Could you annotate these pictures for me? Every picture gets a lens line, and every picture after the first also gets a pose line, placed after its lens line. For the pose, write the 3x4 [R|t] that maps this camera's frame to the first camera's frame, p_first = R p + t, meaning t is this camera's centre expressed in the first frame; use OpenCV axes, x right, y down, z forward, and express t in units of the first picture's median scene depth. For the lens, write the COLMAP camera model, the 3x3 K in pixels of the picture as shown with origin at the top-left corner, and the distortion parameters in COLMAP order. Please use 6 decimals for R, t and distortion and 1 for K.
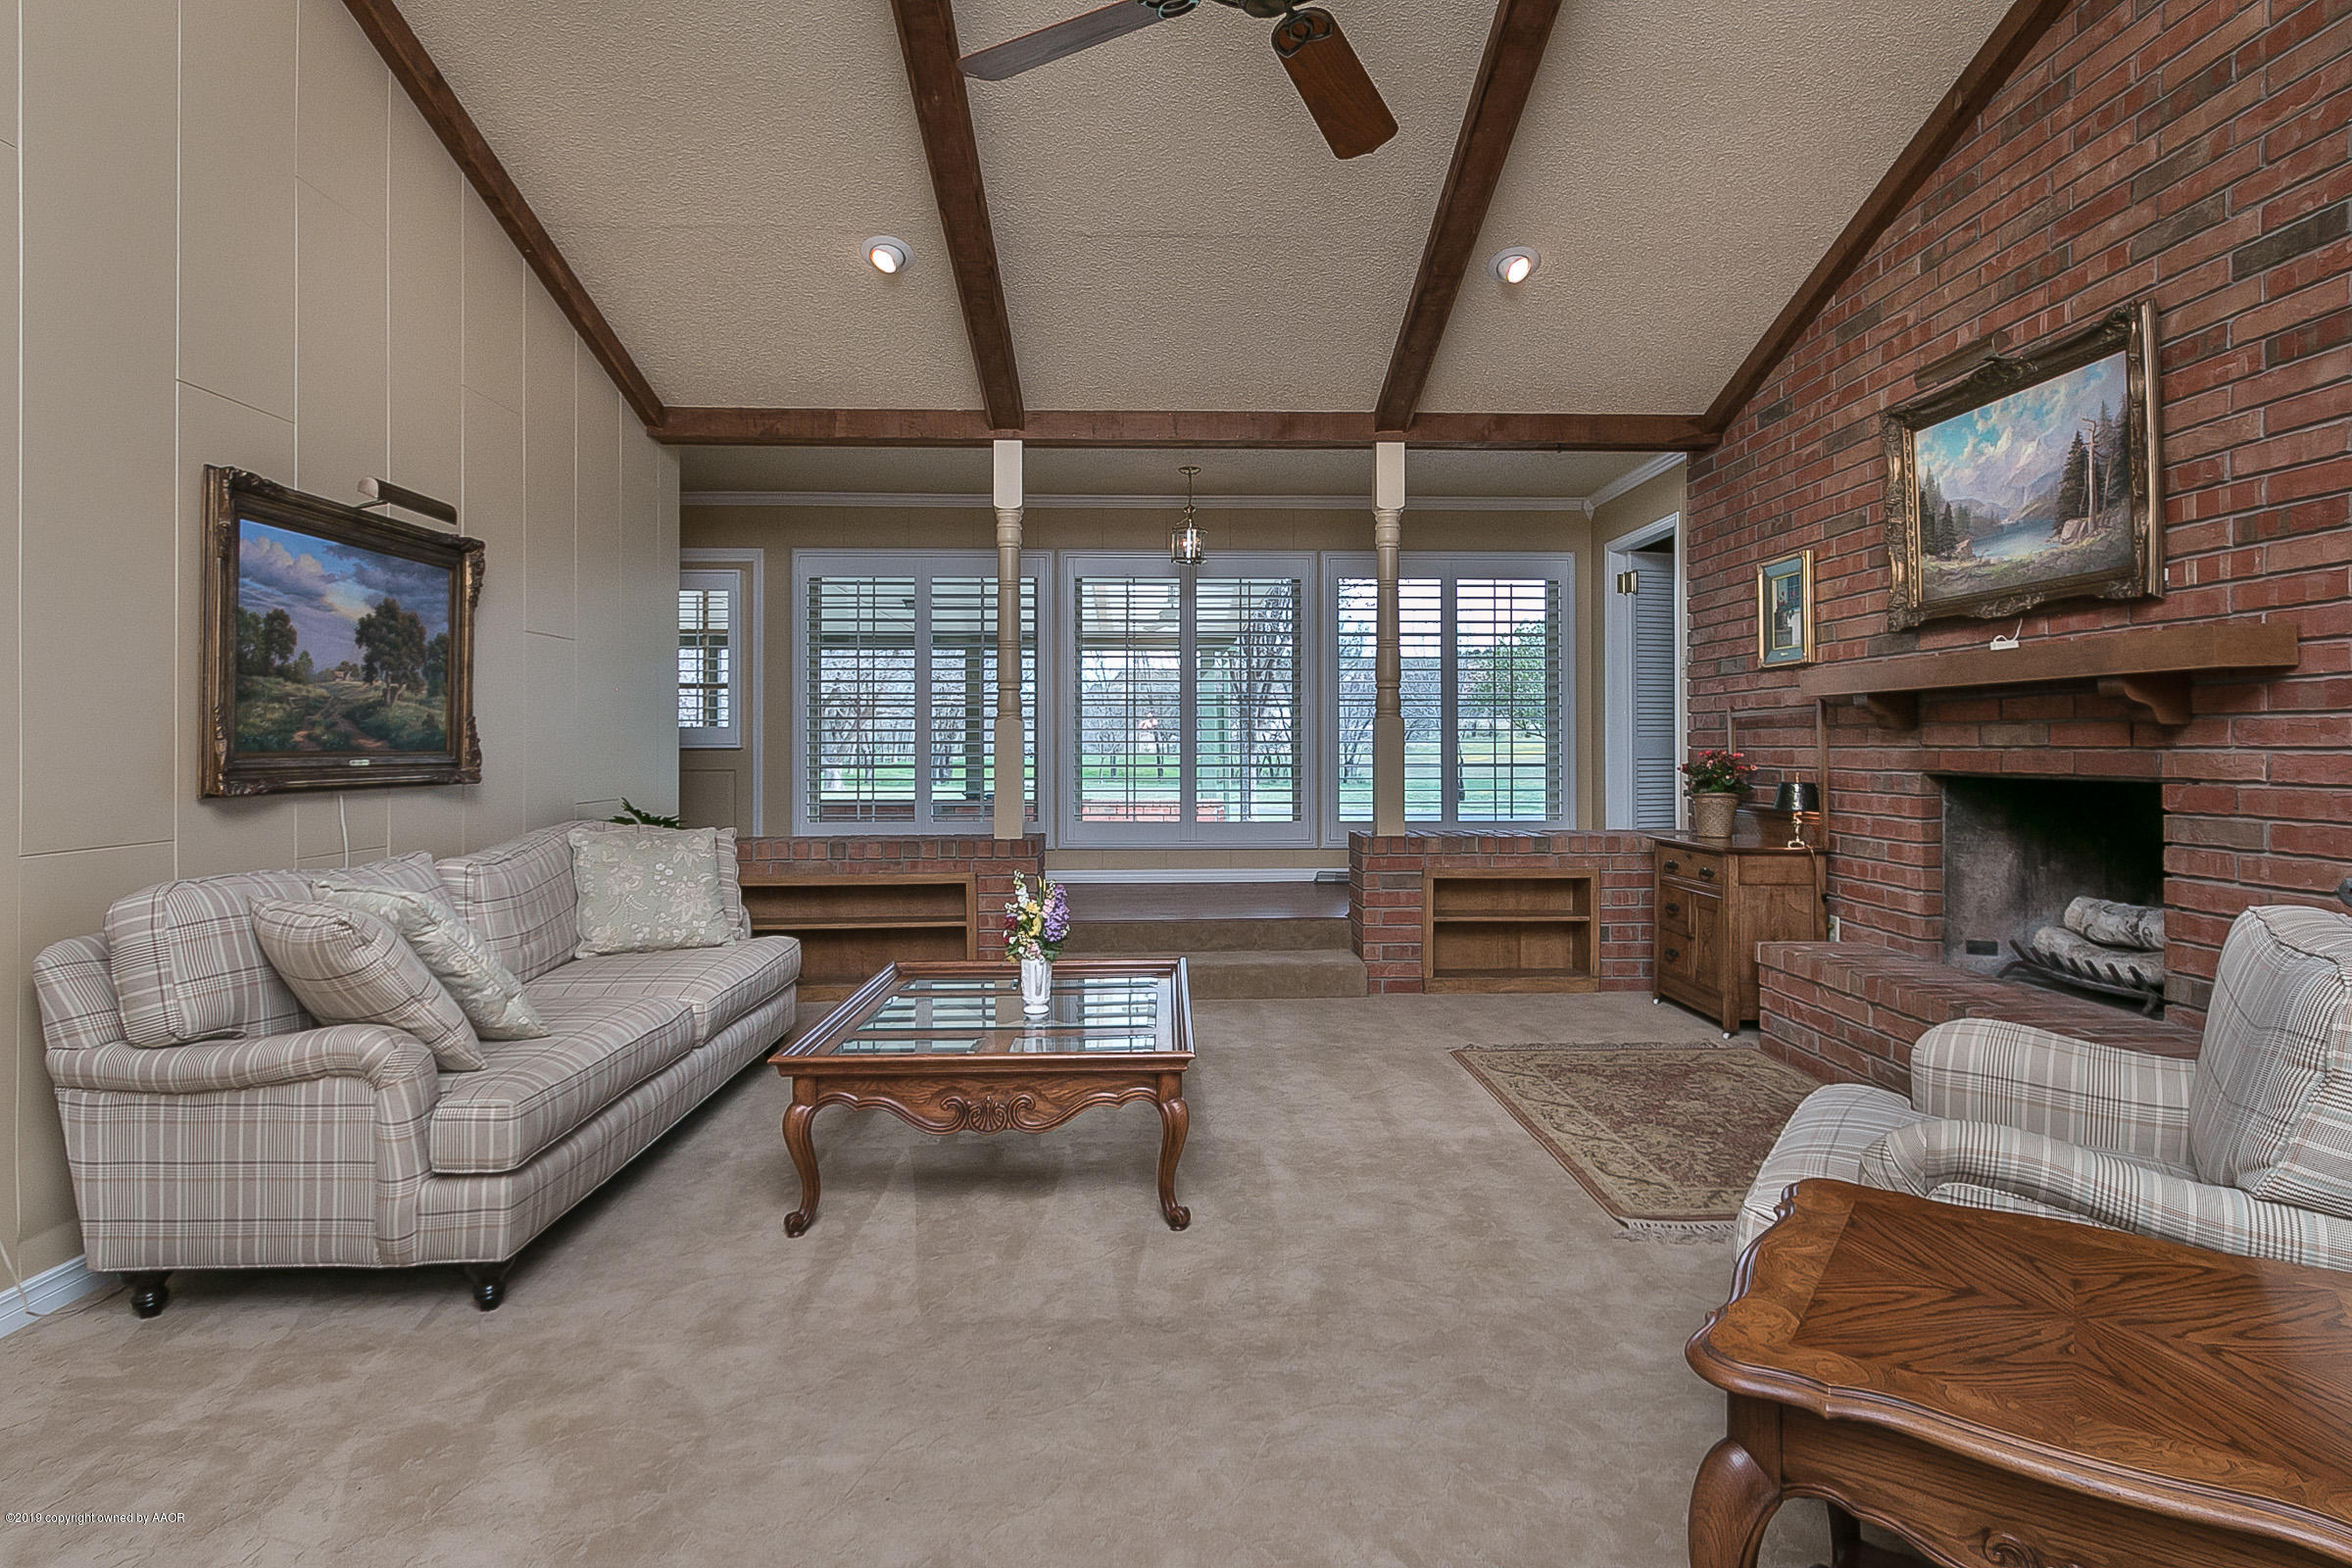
lens RADIAL K [[1194.4, 0, 1211.6], [0, 1194.4, 733.2], [0, 0, 1]] dist [0.001382, -0.002281]
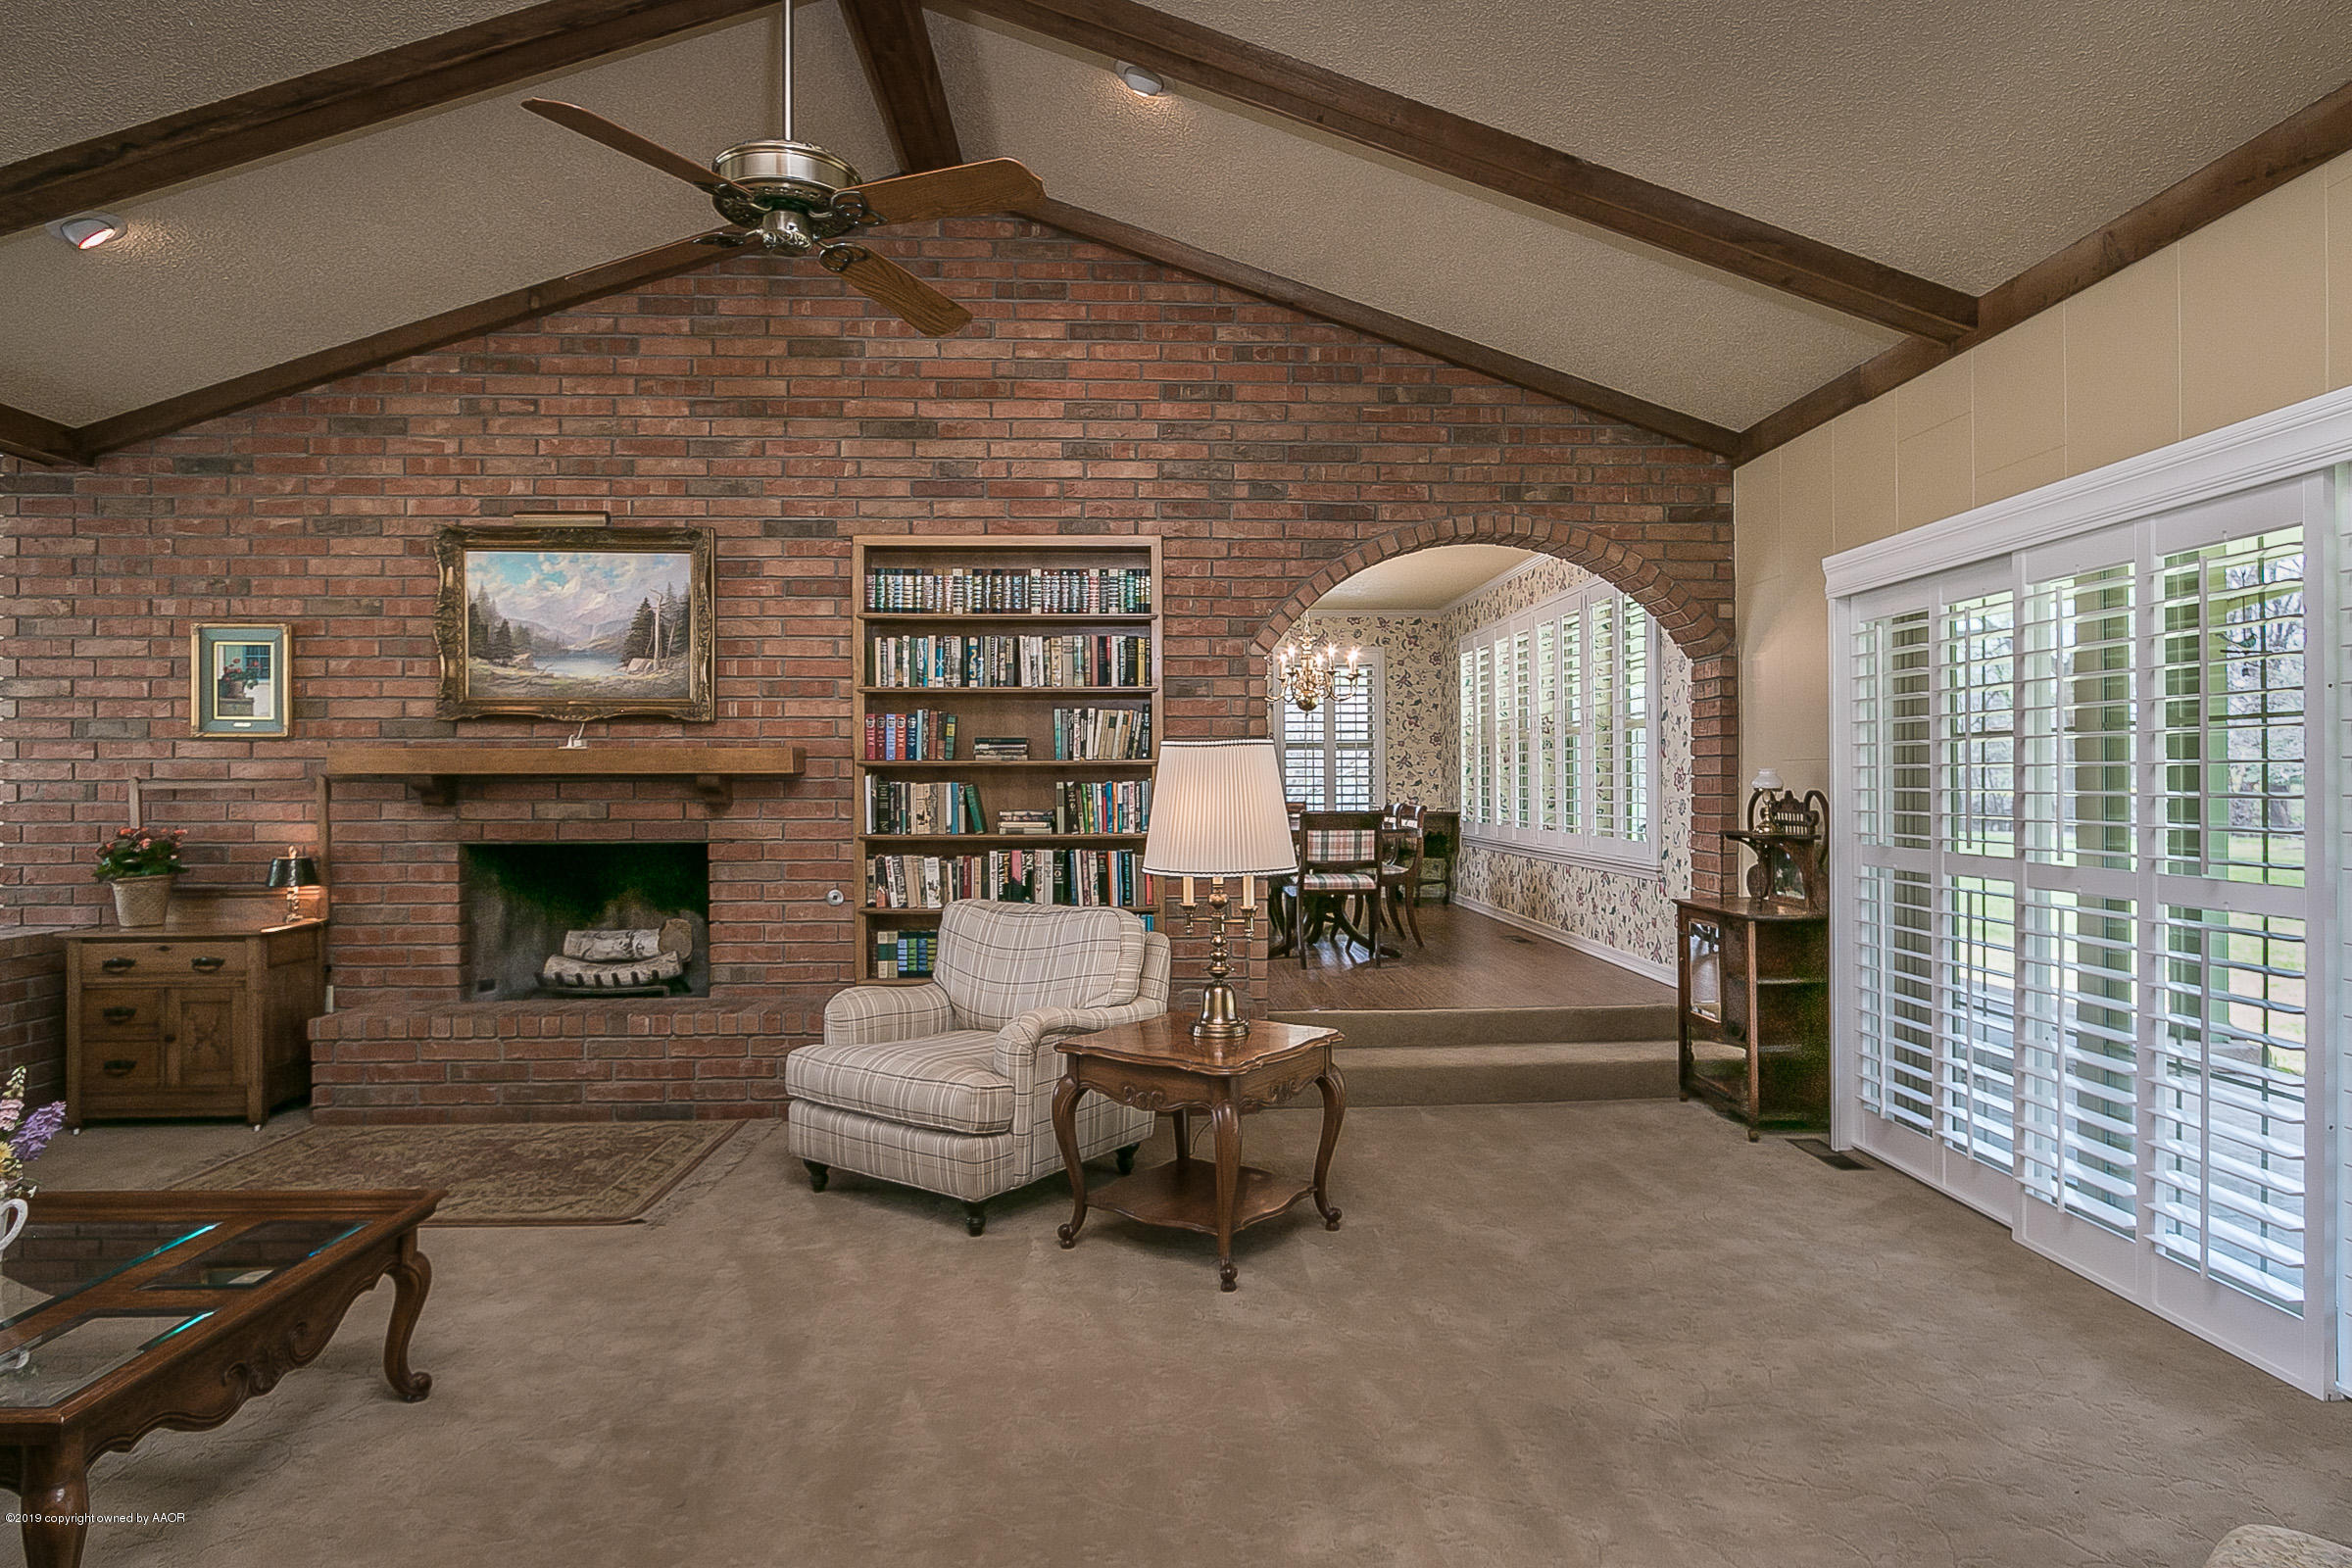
lens RADIAL K [[1305.0, 0, 1182.2], [0, 1305.0, 782.6], [0, 0, 1]] dist [-0.019281, 0.003623]
pose [[0.003253, -0.001835, 0.999993, -0.741660], [-0.006371, 0.999978, 0.001855, -0.036150], [-0.999974, -0.006377, 0.003241, 0.324790]]
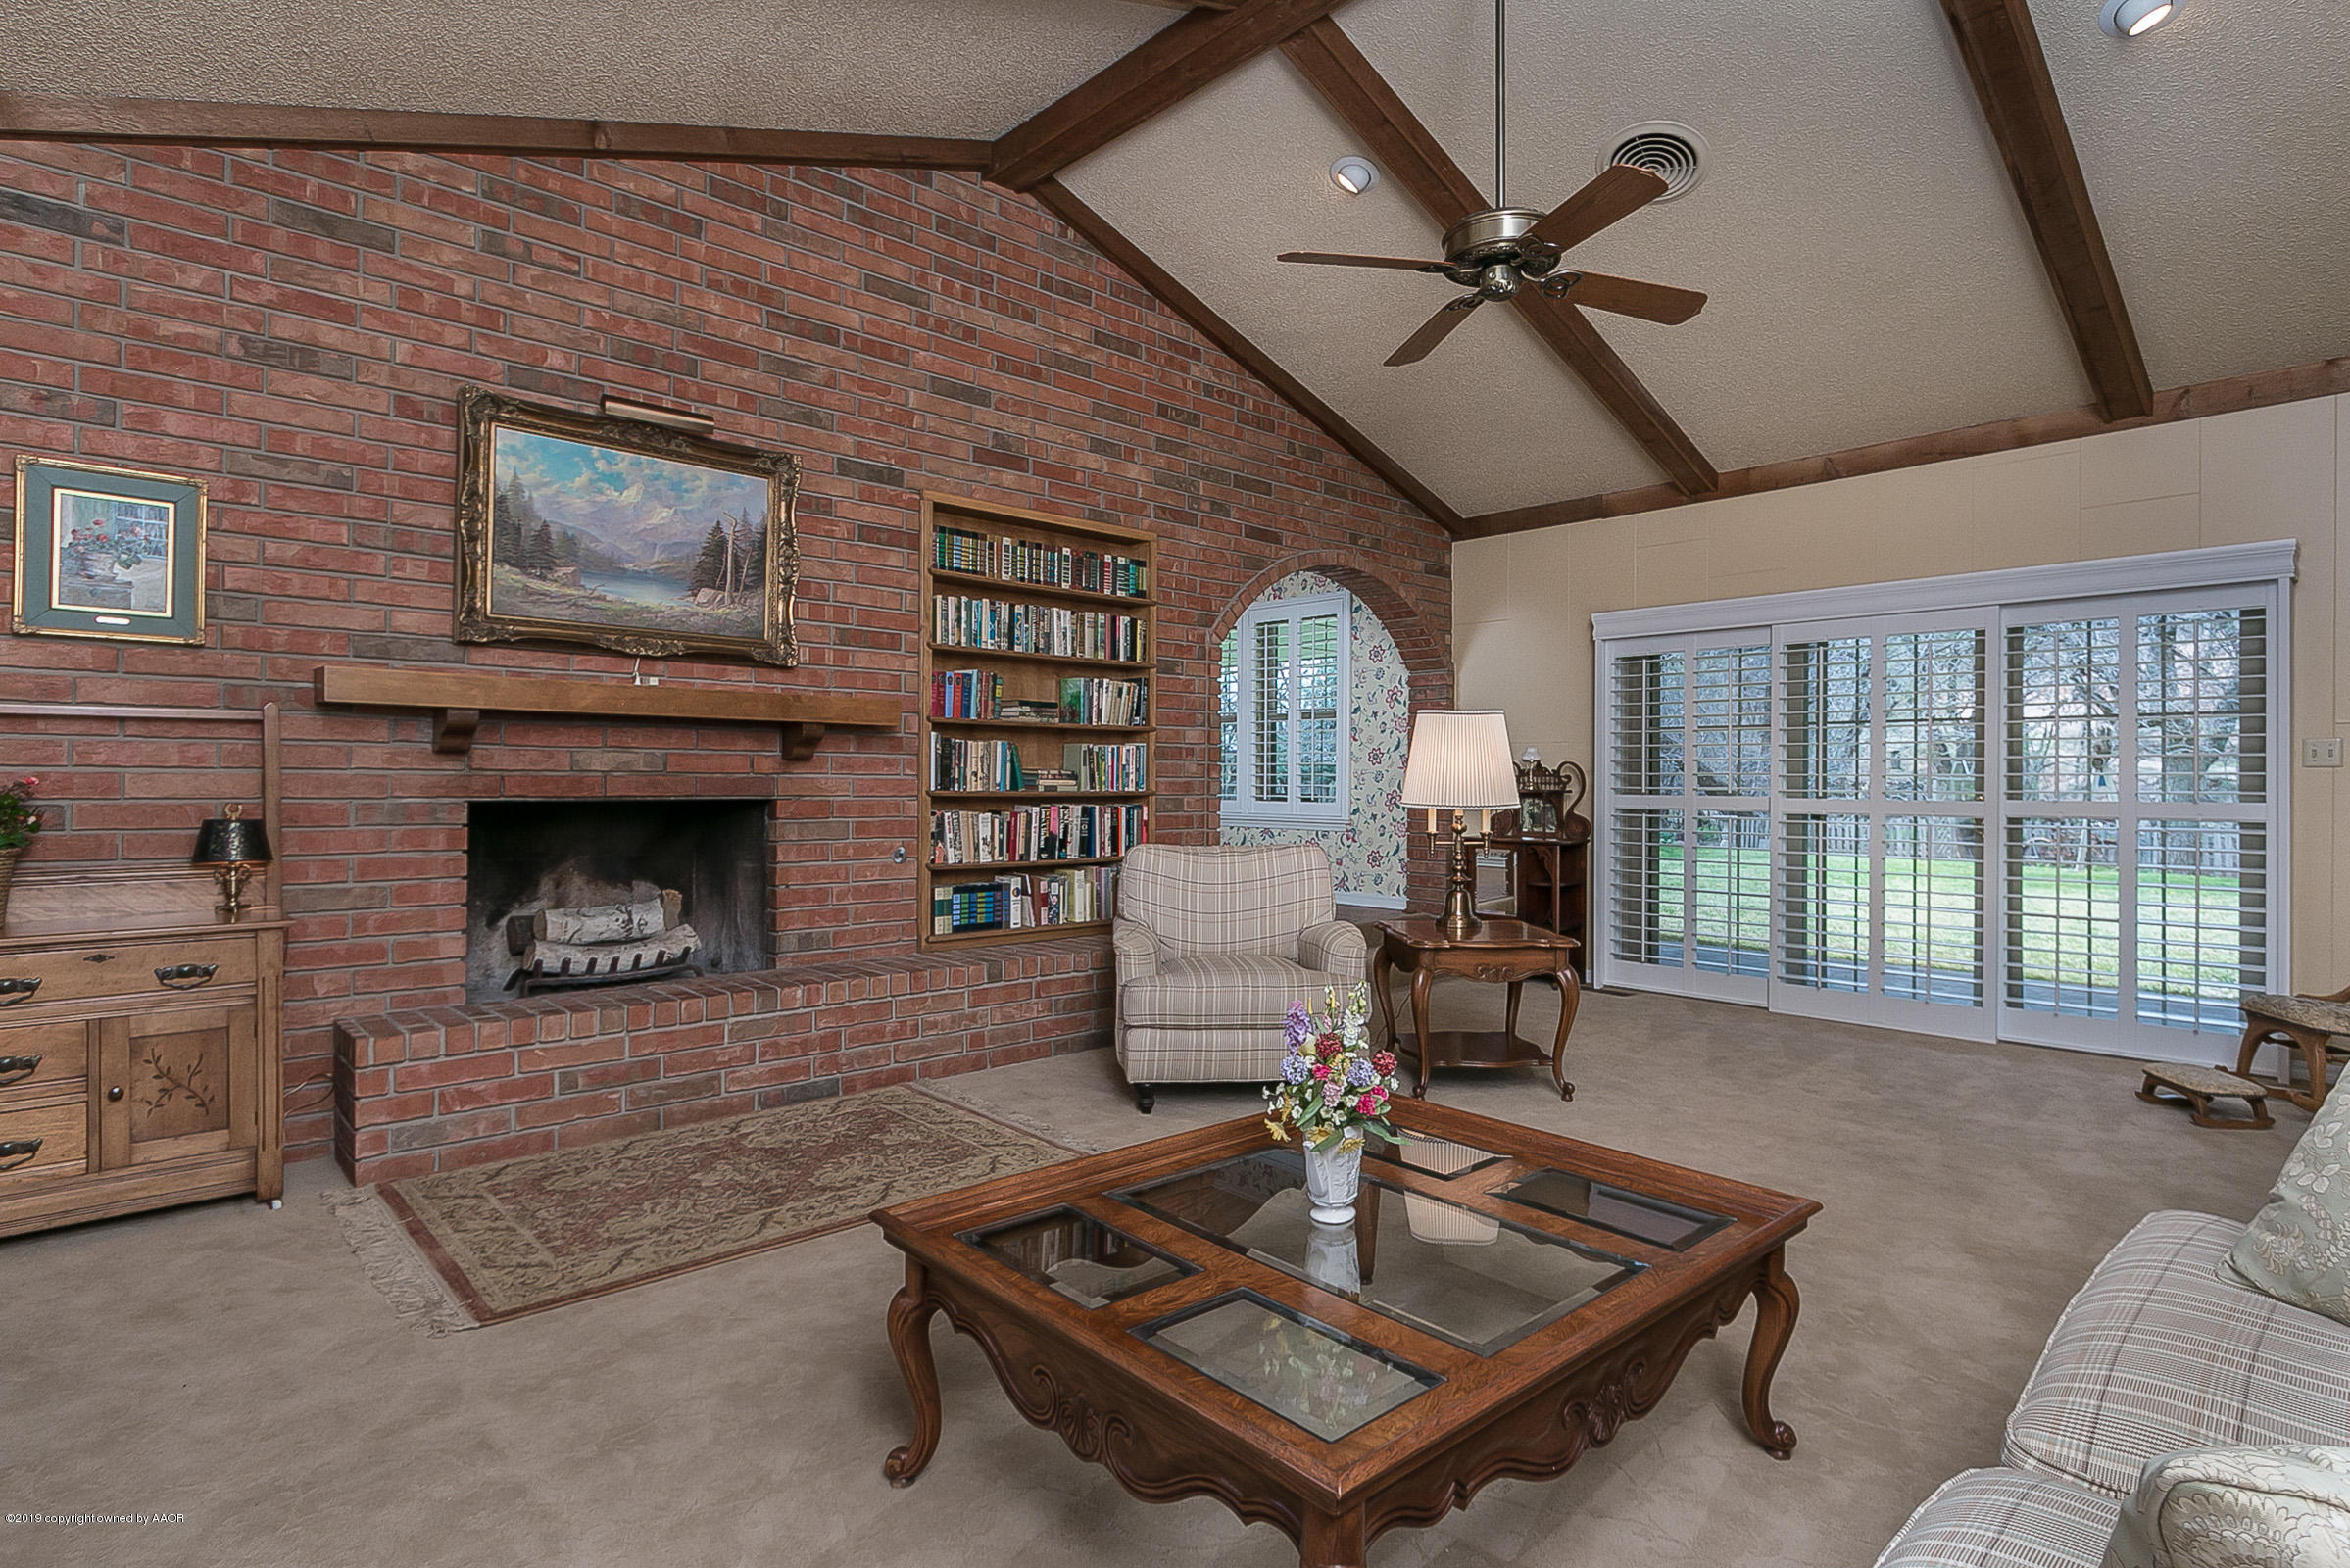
lens RADIAL K [[1193.4, 0, 1179.1], [0, 1193.4, 784.5], [0, 0, 1]] dist [0.001382, -0.002281]
pose [[-0.641584, -0.006490, 0.767025, -0.492532], [-0.014281, 0.999892, -0.003484, 0.019164], [-0.766920, -0.013189, -0.641607, 1.297406]]
